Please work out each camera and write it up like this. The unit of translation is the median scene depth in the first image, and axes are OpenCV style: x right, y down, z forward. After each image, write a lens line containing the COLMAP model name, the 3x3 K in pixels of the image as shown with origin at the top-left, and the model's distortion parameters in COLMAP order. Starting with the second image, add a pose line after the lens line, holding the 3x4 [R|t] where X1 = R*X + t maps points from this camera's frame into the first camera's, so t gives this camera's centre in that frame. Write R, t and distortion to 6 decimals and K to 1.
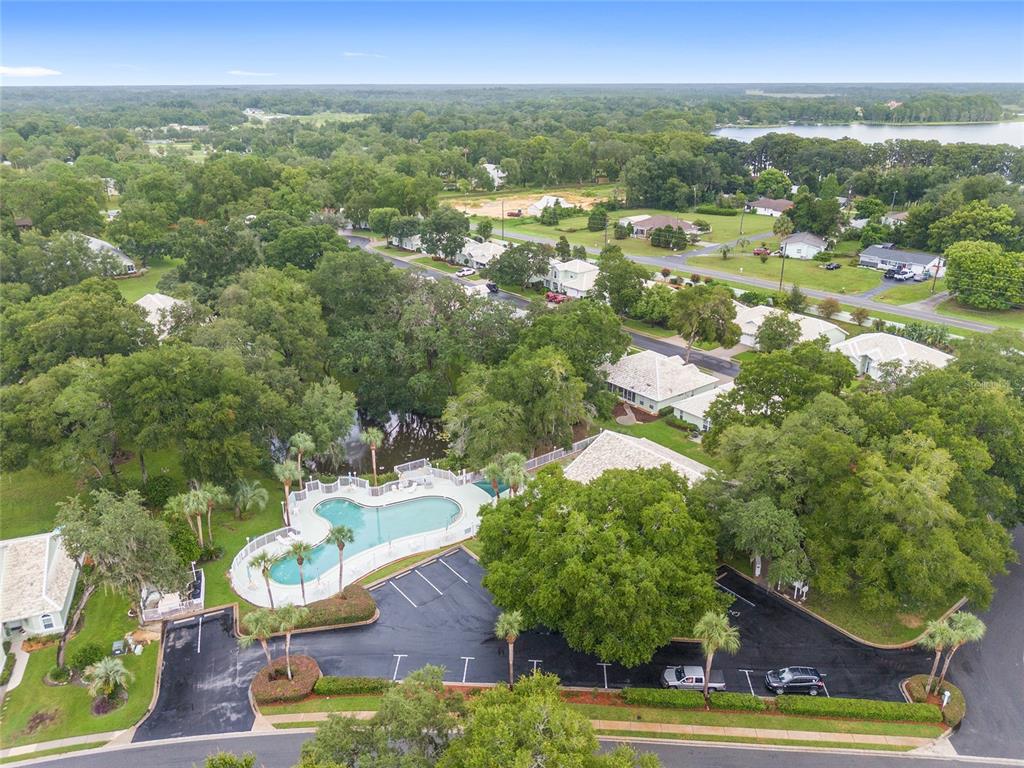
lens RADIAL K [[733.1, 0, 511.7], [0, 733.1, 392.7], [0, 0, 1]] dist [0.066531, -0.077818]
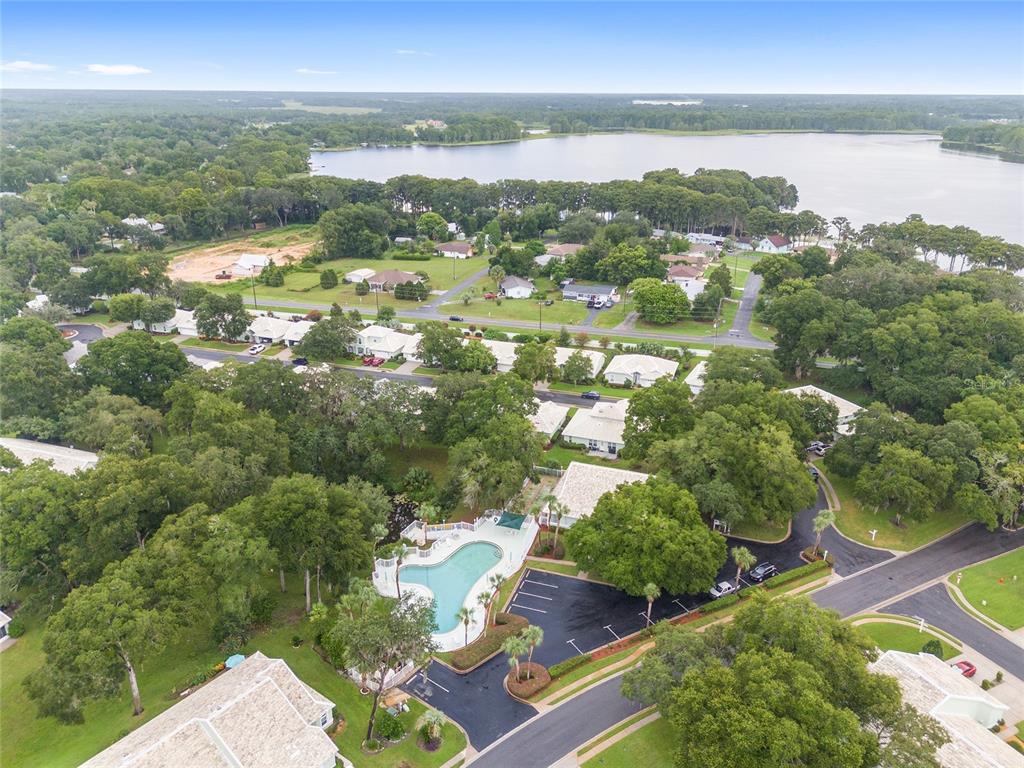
lens RADIAL K [[733.1, 0, 511.7], [0, 733.1, 392.7], [0, 0, 1]] dist [0.066531, -0.077818]
pose [[0.844929, -0.191920, 0.499261, -0.313217], [0.198612, 0.979249, 0.040309, -0.078210], [-0.496637, 0.065101, 0.865513, -0.097597]]
